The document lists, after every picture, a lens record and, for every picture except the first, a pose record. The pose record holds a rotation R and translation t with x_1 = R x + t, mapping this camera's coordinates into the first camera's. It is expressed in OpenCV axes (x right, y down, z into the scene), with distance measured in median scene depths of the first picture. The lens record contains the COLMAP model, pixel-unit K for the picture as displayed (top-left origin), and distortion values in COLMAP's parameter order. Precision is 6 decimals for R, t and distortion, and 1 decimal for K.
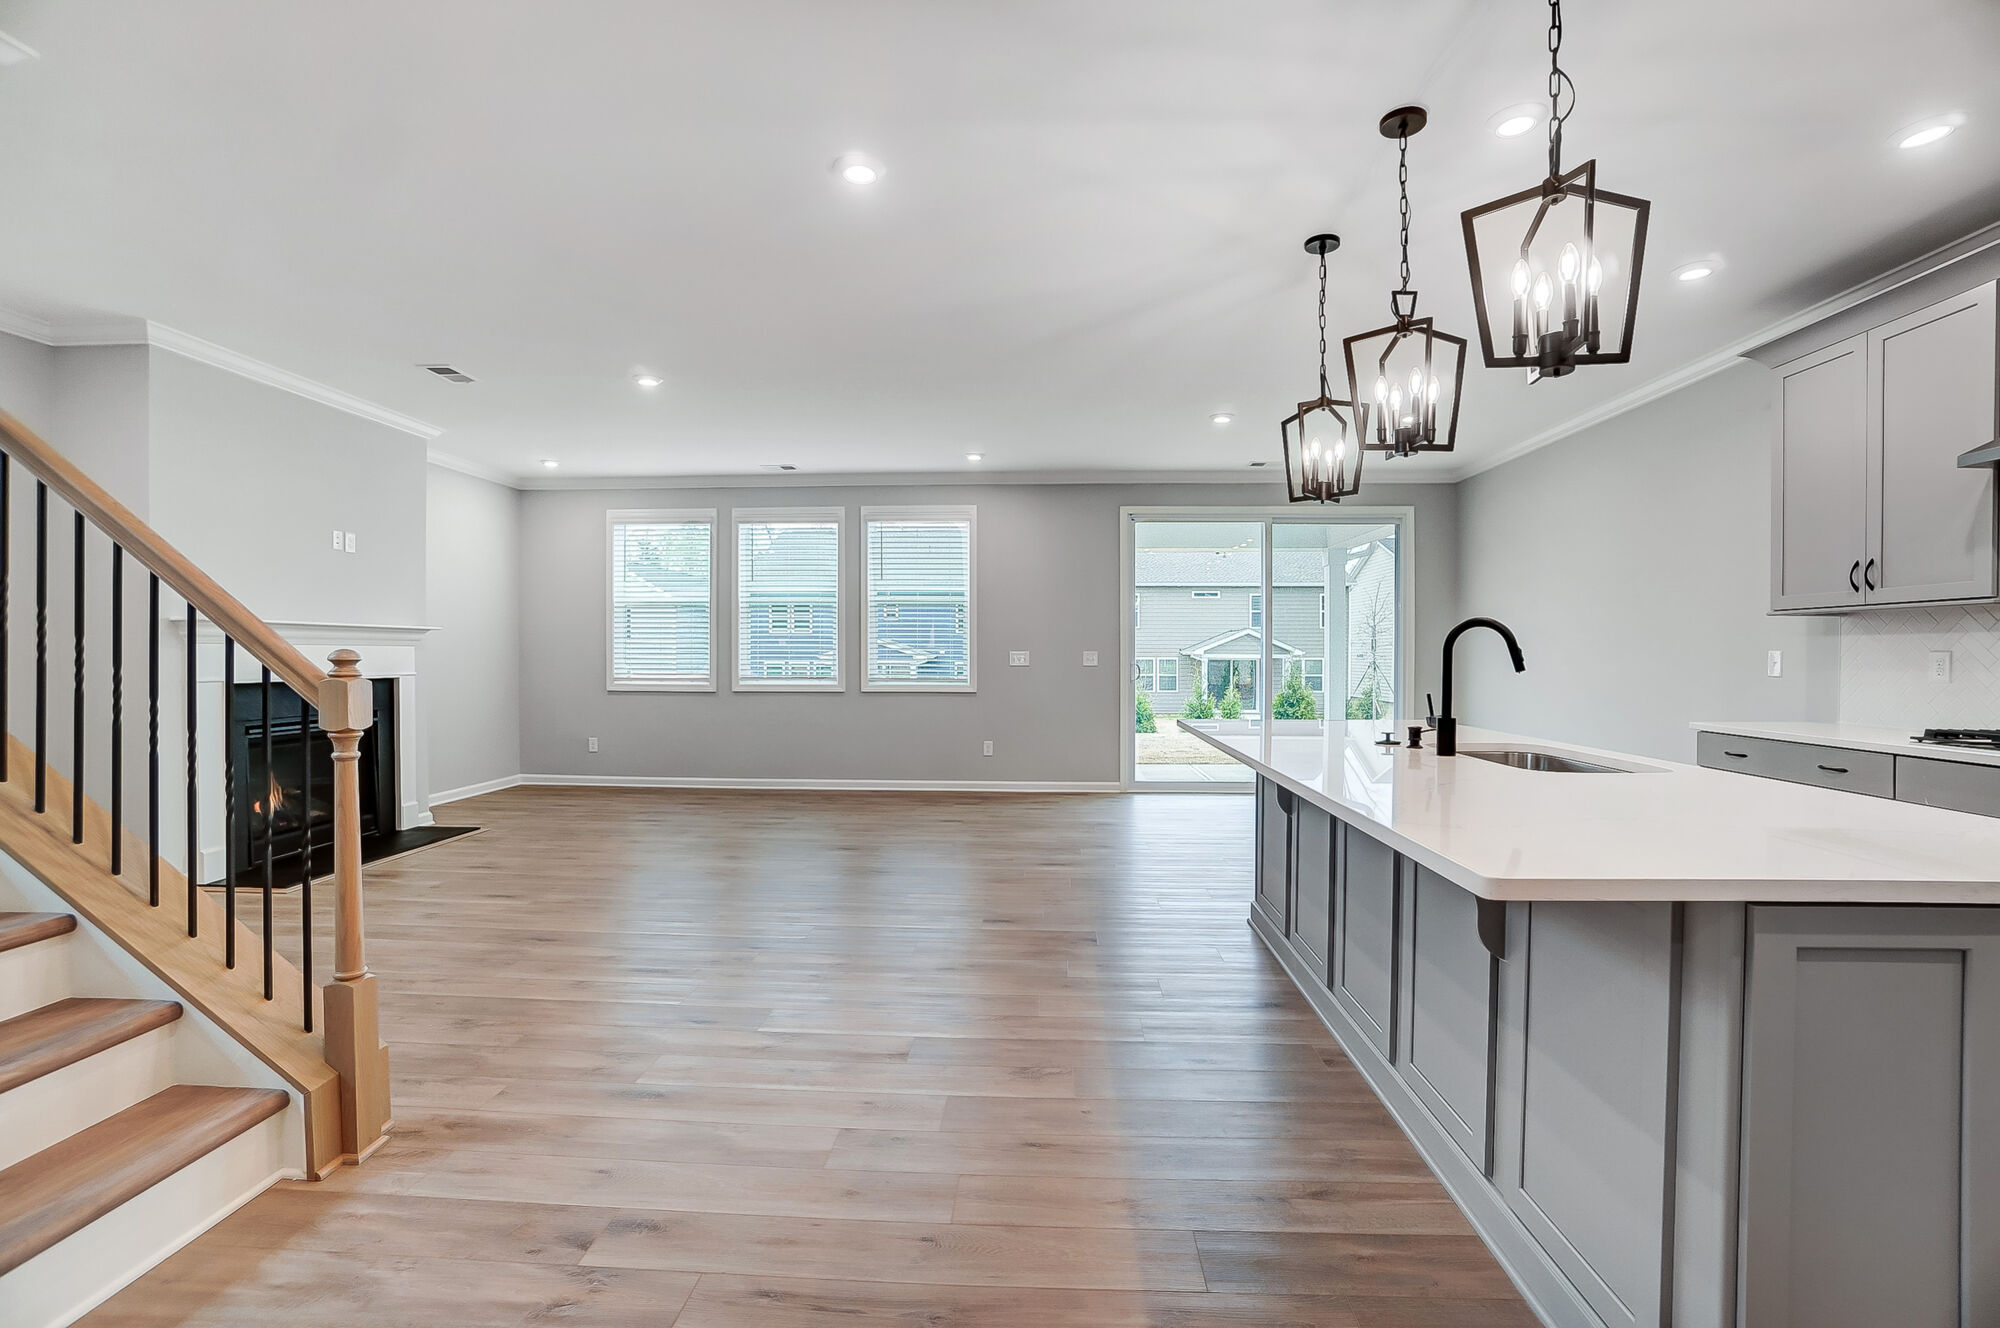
lens RADIAL K [[892.1, 0, 1000.0], [0, 892.1, 664.0], [0, 0, 1]] dist [-0.066207, 0.025931]
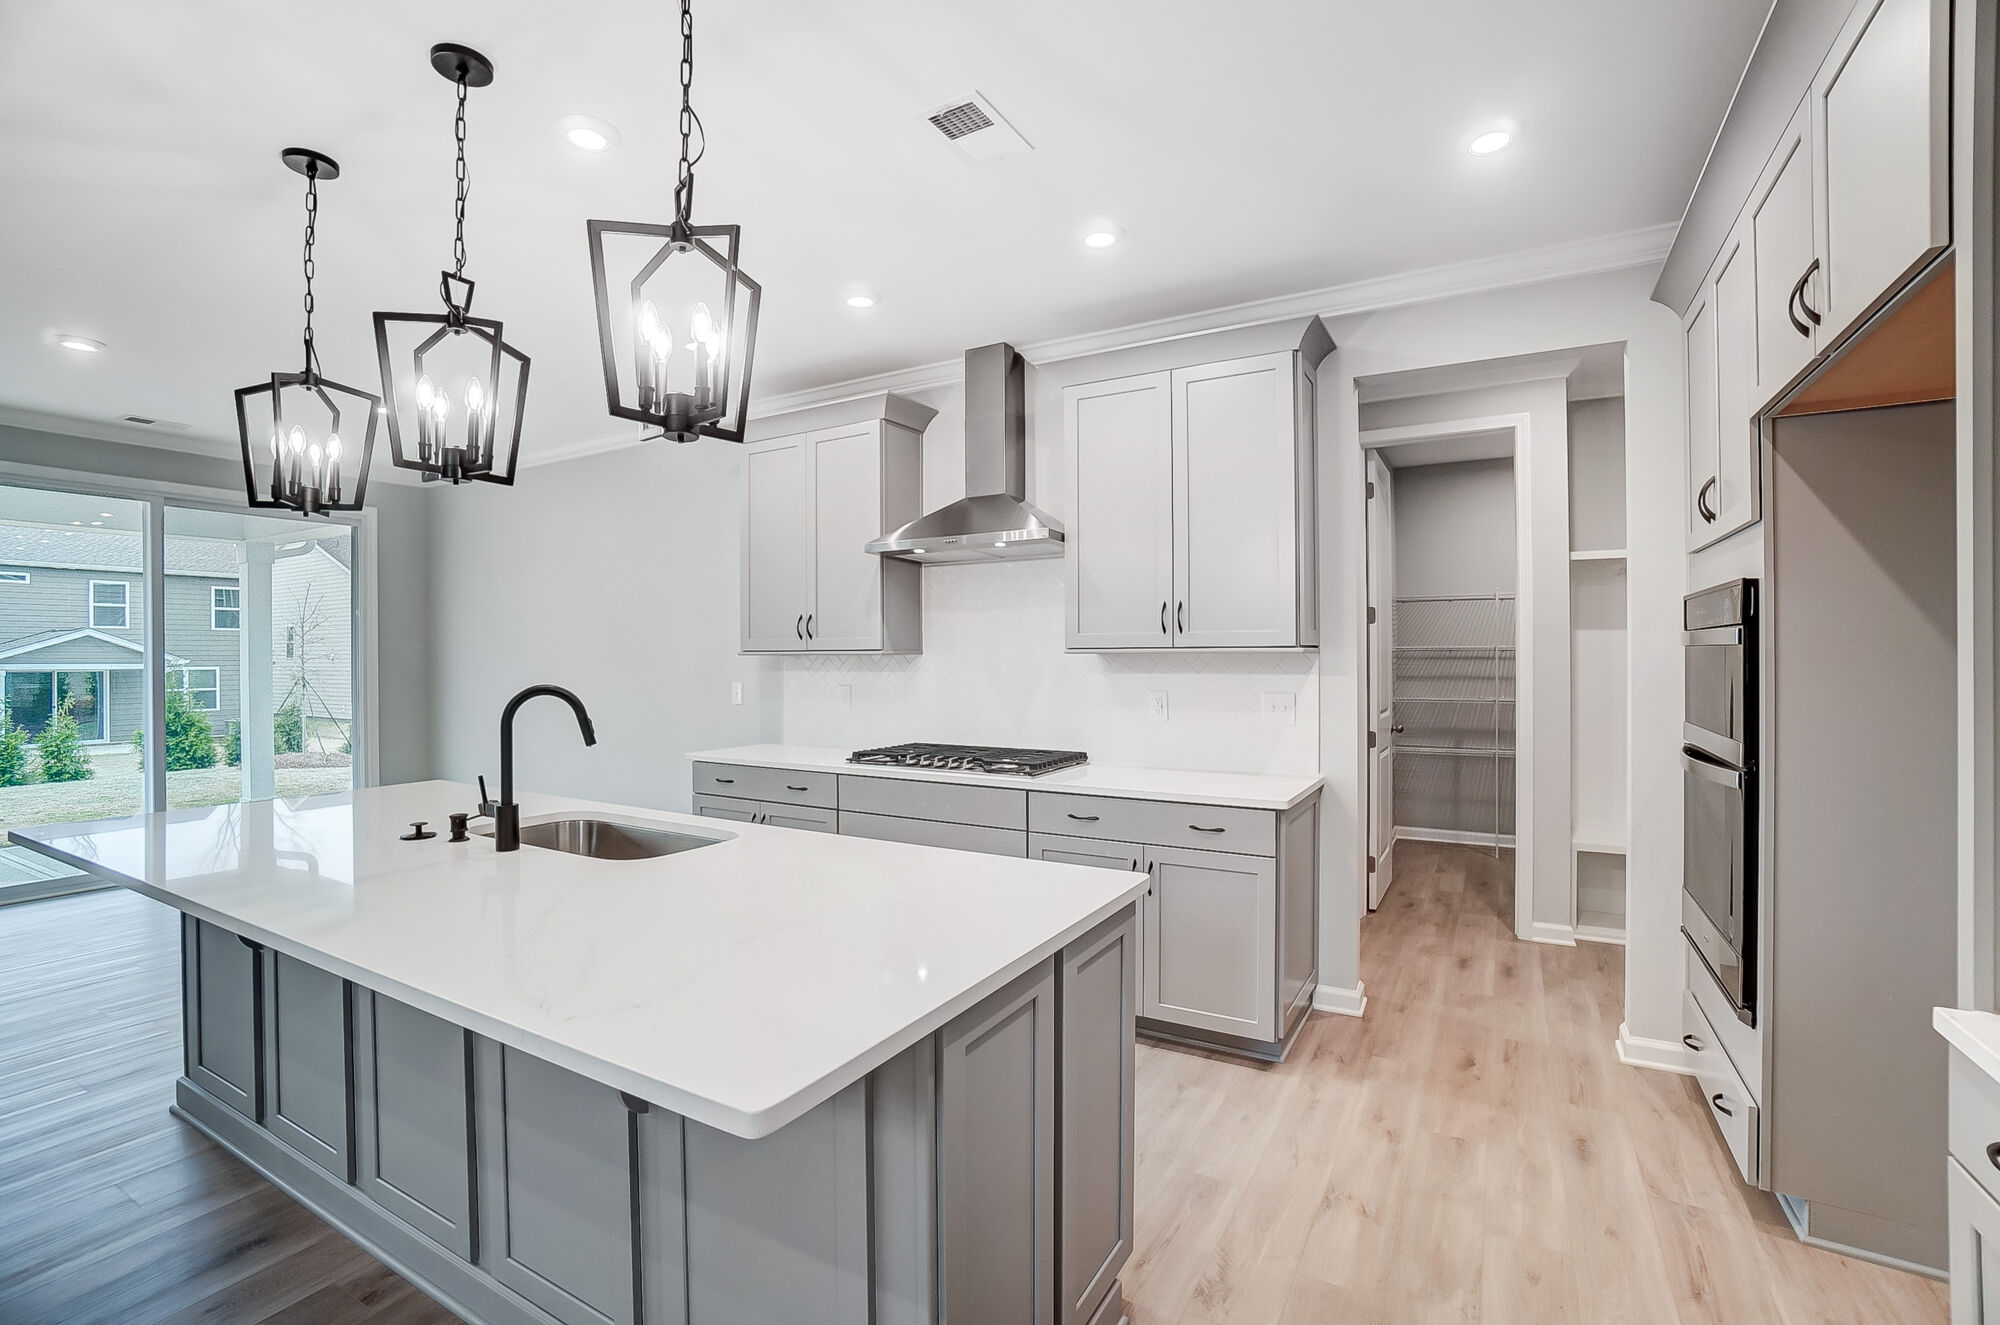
lens RADIAL K [[891.3, 0, 1009.8], [0, 891.3, 658.0], [0, 0, 1]] dist [-0.064345, 0.024855]
pose [[0.452504, -0.006457, 0.891739, -0.010746], [0.013893, 0.999903, 0.000190, -0.052859], [-0.891654, 0.012303, 0.452550, 0.145010]]
